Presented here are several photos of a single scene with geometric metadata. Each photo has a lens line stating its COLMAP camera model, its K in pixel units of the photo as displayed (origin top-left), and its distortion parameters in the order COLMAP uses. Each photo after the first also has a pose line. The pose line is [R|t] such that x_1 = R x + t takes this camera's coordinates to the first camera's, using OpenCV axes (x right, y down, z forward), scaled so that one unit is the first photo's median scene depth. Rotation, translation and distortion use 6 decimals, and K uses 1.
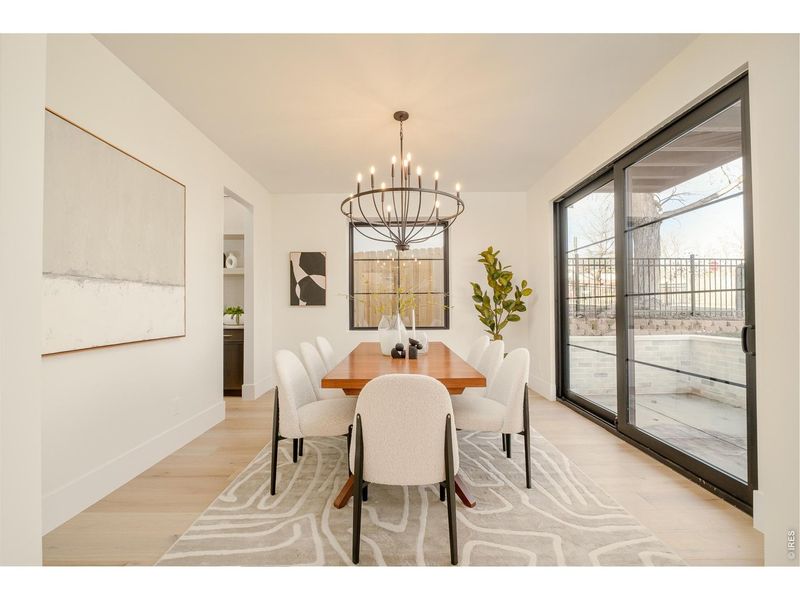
lens RADIAL K [[345.5, 0, 395.7], [0, 345.5, 301.3], [0, 0, 1]] dist [-0.004839, -0.000478]
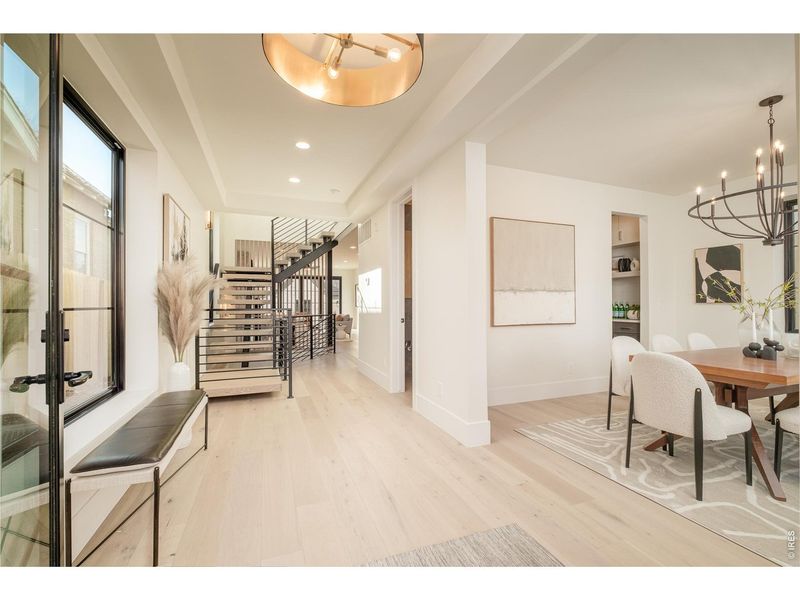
lens RADIAL K [[345.5, 0, 395.7], [0, 345.5, 301.3], [0, 0, 1]] dist [-0.004839, -0.000478]
pose [[0.364728, -0.004809, -0.931102, 0.536604], [0.017020, 0.999854, 0.001503, -0.014809], [0.930958, -0.016395, 0.364757, -0.308110]]
